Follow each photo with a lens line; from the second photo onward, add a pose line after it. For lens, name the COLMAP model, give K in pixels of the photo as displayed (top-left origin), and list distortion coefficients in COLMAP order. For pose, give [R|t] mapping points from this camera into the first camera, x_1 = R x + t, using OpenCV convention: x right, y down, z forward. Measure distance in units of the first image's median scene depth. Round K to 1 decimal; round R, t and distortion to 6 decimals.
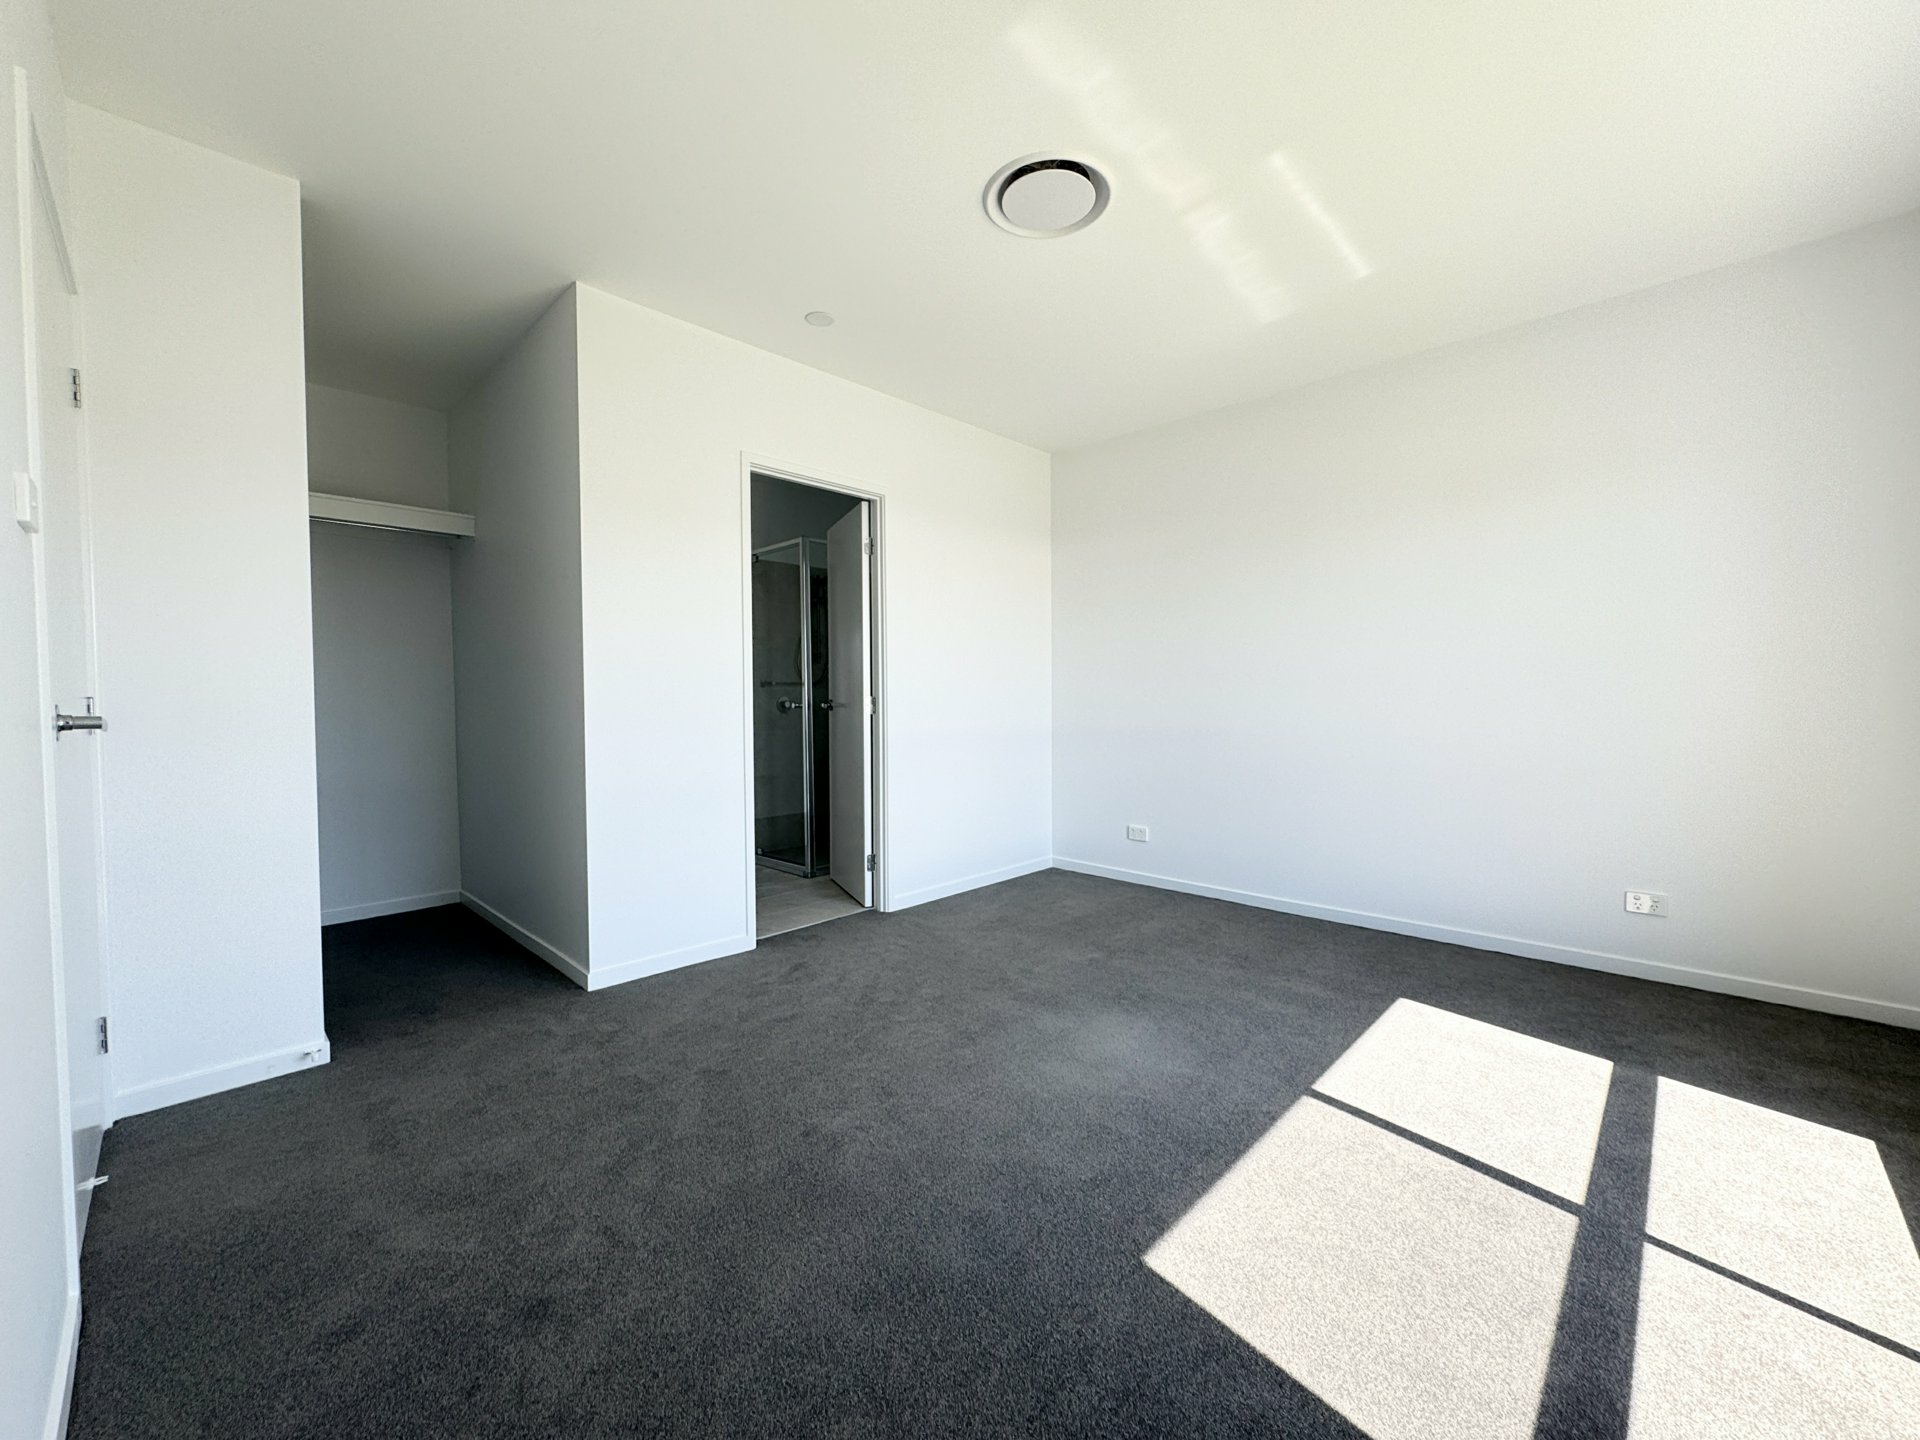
lens RADIAL K [[763.9, 0, 954.6], [0, 763.9, 724.5], [0, 0, 1]] dist [-0.000646, 0.000260]
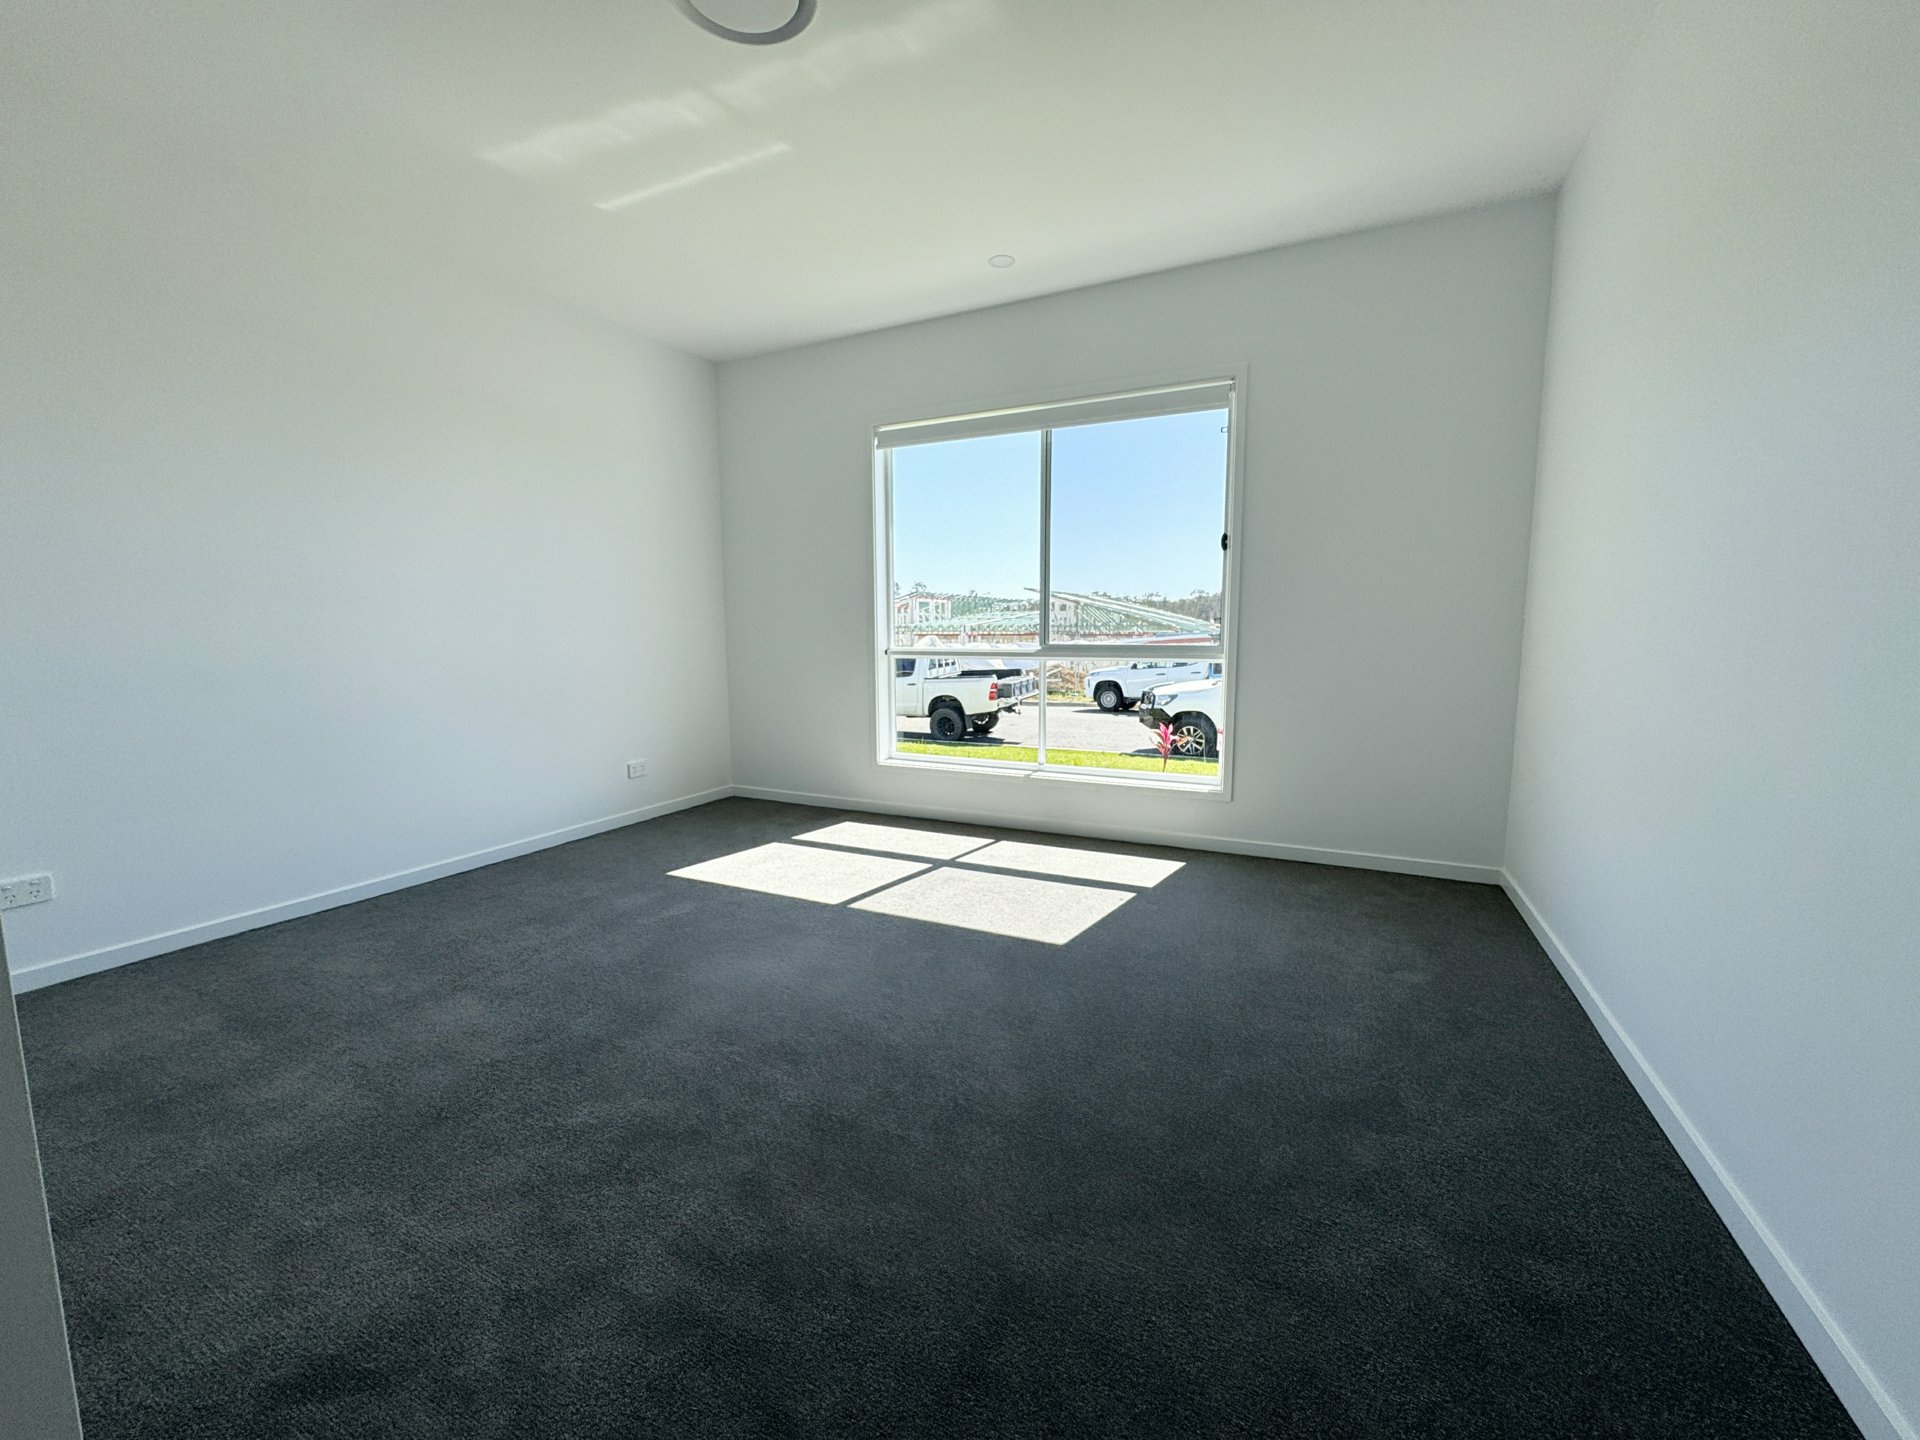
lens RADIAL K [[763.9, 0, 944.3], [0, 763.9, 725.0], [0, 0, 1]] dist [-0.000646, 0.000260]
pose [[-0.331663, -0.094354, 0.938668, -0.677806], [0.036459, 0.992961, 0.112694, 0.007789], [-0.942693, 0.071599, -0.325889, 0.984713]]
